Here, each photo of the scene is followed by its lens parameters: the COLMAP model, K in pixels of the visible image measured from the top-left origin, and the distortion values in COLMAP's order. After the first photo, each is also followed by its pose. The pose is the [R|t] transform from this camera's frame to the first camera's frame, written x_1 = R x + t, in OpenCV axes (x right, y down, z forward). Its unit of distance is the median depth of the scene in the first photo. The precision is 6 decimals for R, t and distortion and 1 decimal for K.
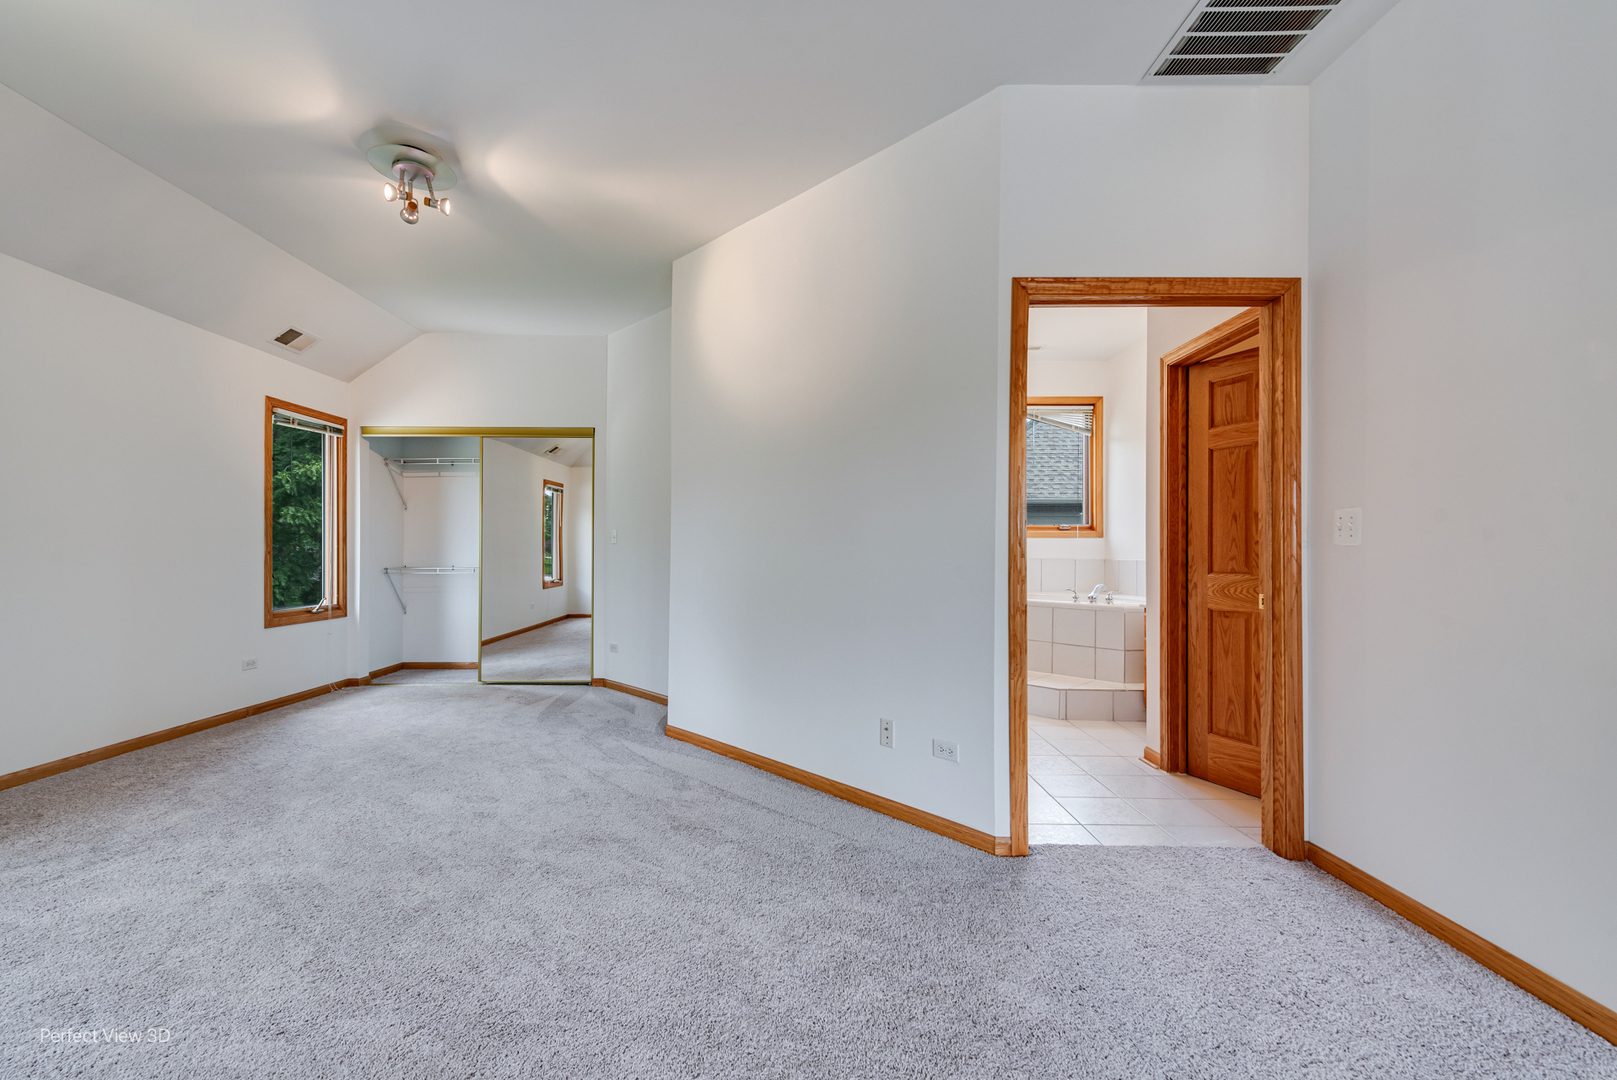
lens RADIAL K [[661.1, 0, 805.2], [0, 661.1, 550.8], [0, 0, 1]] dist [0.014813, -0.000573]
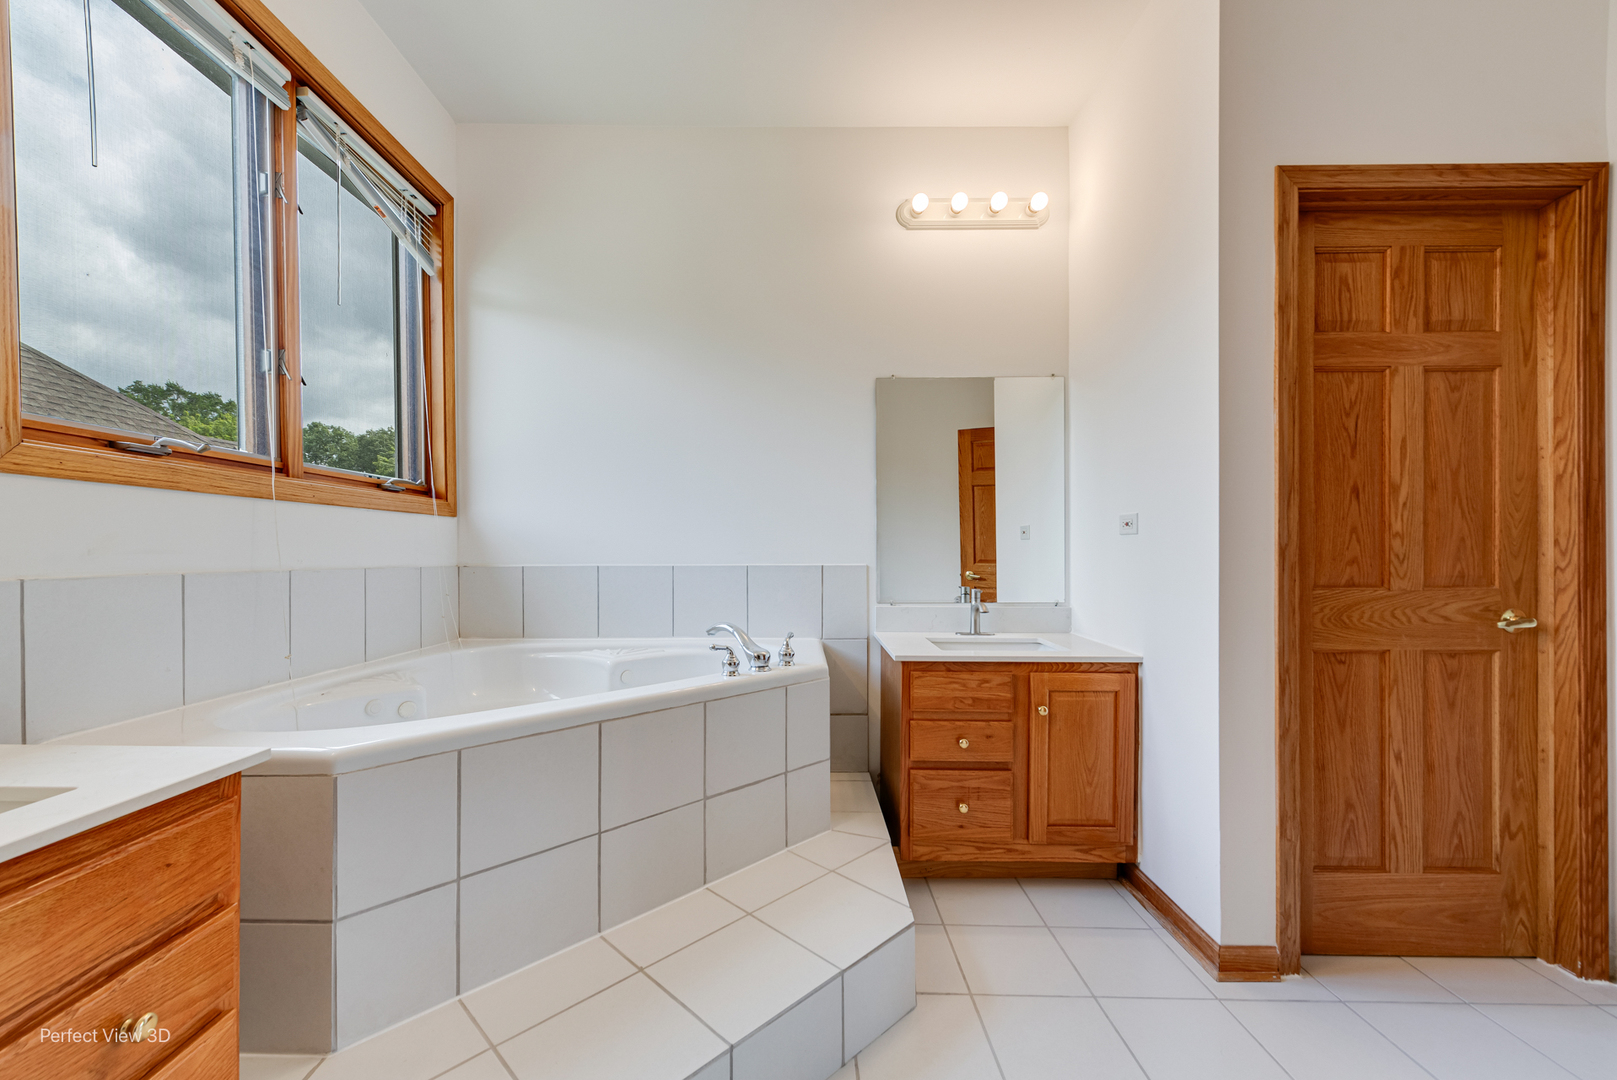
lens RADIAL K [[661.1, 0, 760.8], [0, 661.1, 552.2], [0, 0, 1]] dist [0.014813, -0.000573]
pose [[0.007099, -0.004323, 0.999965, 0.025076], [-0.003874, 0.999983, 0.004350, 0.001415], [-0.999967, -0.003905, 0.007082, 0.764921]]
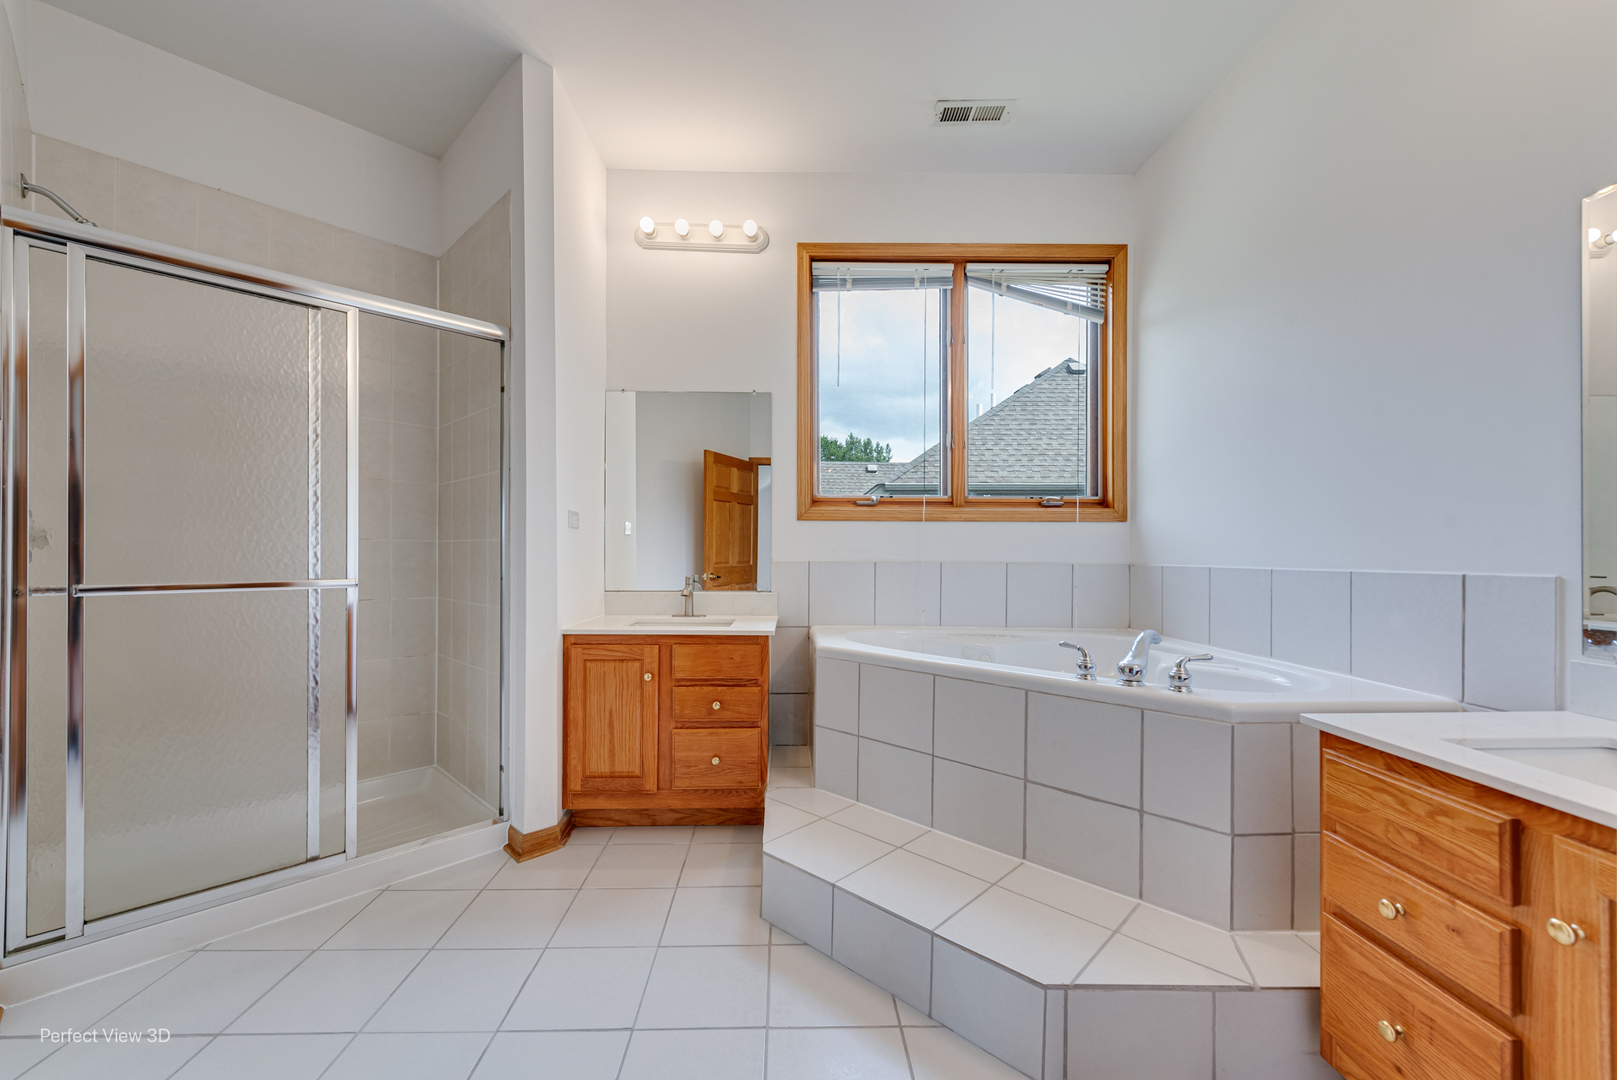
lens RADIAL K [[661.1, 0, 809.0], [0, 661.1, 546.8], [0, 0, 1]] dist [0.014813, -0.000573]
pose [[0.999523, 0.002599, 0.030790, 0.191011], [-0.002388, 0.999973, -0.006888, 0.003347], [-0.030807, 0.006811, 0.999502, 0.500871]]
